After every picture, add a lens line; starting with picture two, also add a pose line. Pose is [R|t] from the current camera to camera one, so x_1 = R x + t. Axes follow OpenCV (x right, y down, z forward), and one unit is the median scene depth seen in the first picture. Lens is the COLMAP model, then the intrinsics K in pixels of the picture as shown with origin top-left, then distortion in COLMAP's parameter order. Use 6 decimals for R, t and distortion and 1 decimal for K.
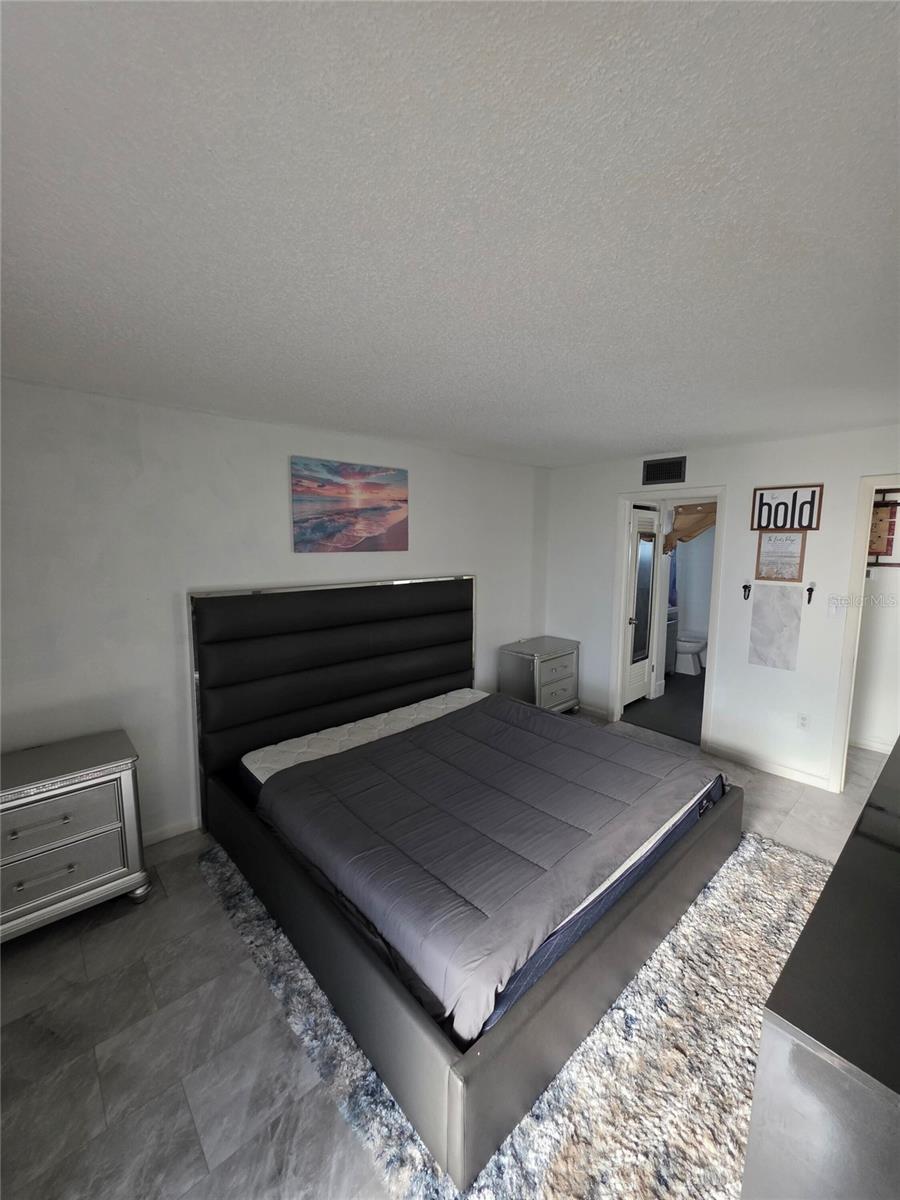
lens RADIAL K [[480.6, 0, 450.6], [0, 480.6, 602.7], [0, 0, 1]] dist [0.004199, -0.000753]
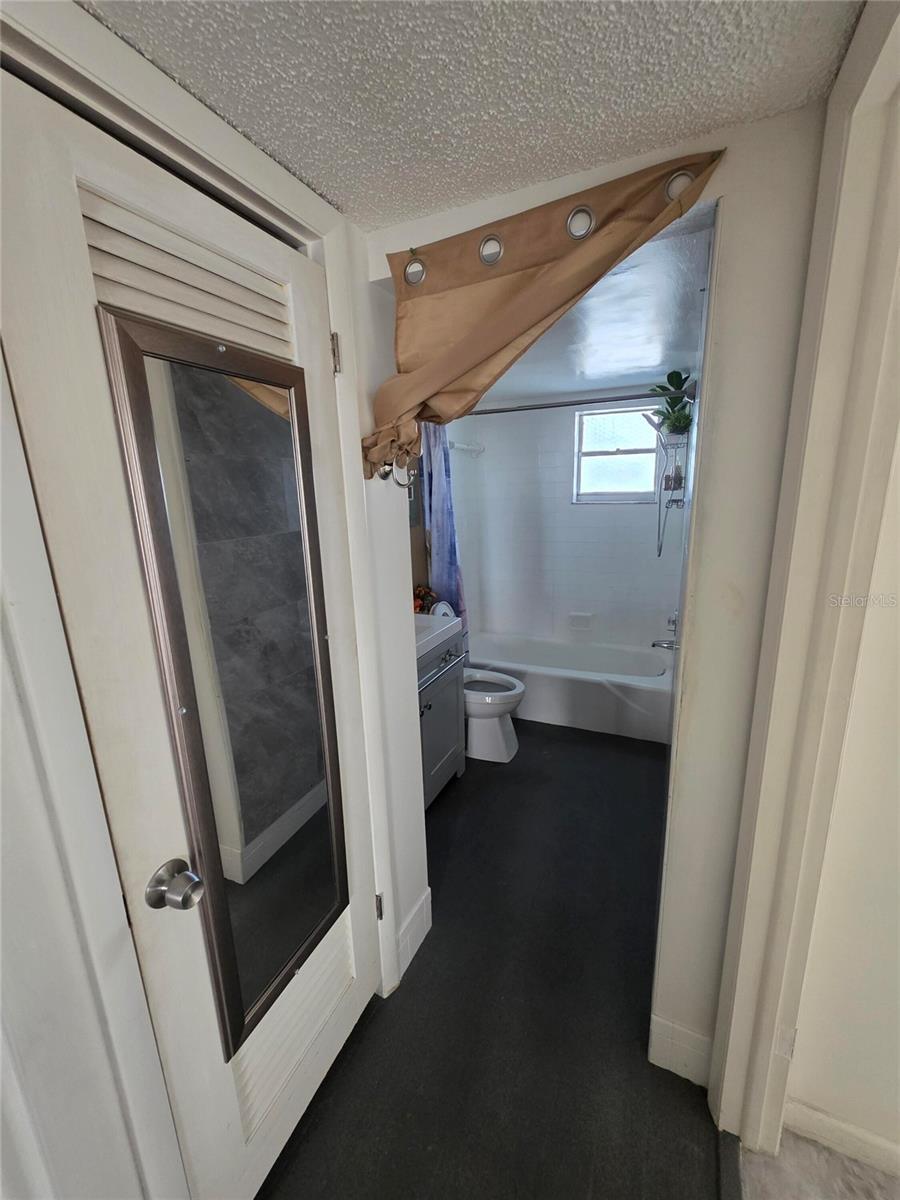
lens RADIAL K [[480.6, 0, 450.8], [0, 480.6, 597.9], [0, 0, 1]] dist [0.004199, -0.000753]
pose [[0.925810, -0.118525, 0.358926, 0.386411], [0.081919, 0.989913, 0.115588, -0.065007], [-0.369006, -0.077610, 0.926181, 0.758132]]
